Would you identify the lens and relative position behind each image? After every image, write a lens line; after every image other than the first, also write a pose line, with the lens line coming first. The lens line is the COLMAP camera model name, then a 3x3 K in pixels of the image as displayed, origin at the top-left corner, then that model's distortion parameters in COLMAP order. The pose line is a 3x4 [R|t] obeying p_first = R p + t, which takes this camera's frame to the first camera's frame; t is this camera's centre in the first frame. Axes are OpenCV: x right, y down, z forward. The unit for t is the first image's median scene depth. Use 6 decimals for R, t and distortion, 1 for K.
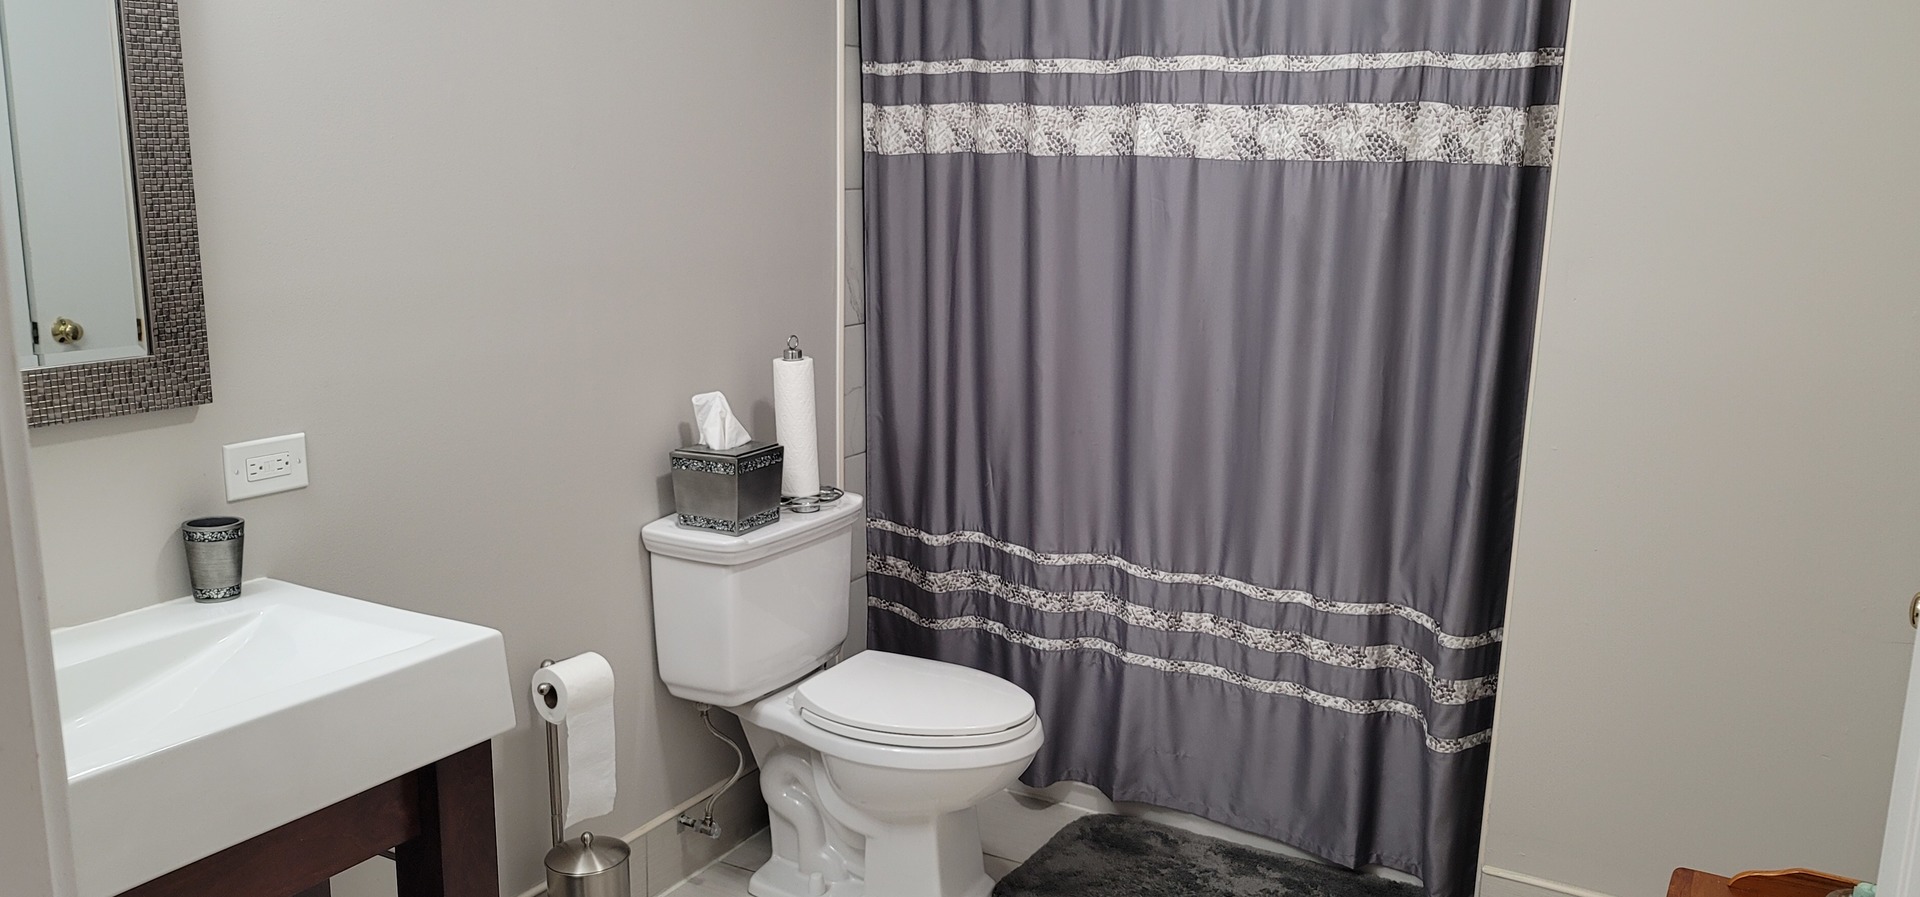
lens RADIAL K [[1483.9, 0, 968.8], [0, 1483.9, 444.1], [0, 0, 1]] dist [0.055874, -0.014902]
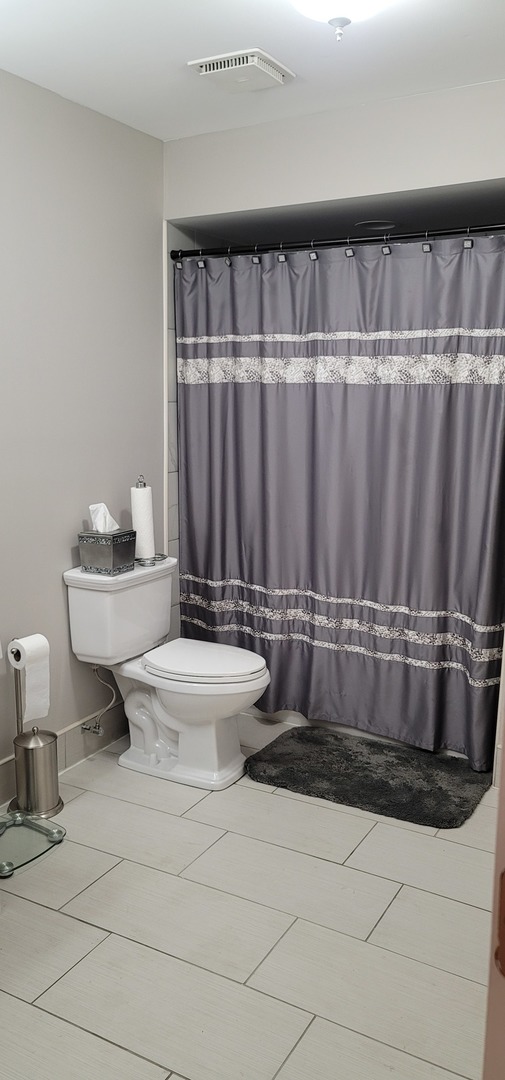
lens RADIAL K [[834.7, 0, 248.2], [0, 834.7, 543.4], [0, 0, 1]] dist [0.055874, -0.014902]
pose [[0.999940, -0.005390, 0.009569, 0.011023], [0.005760, 0.999219, -0.039080, 0.059775], [-0.009351, 0.039133, 0.999190, -0.092606]]
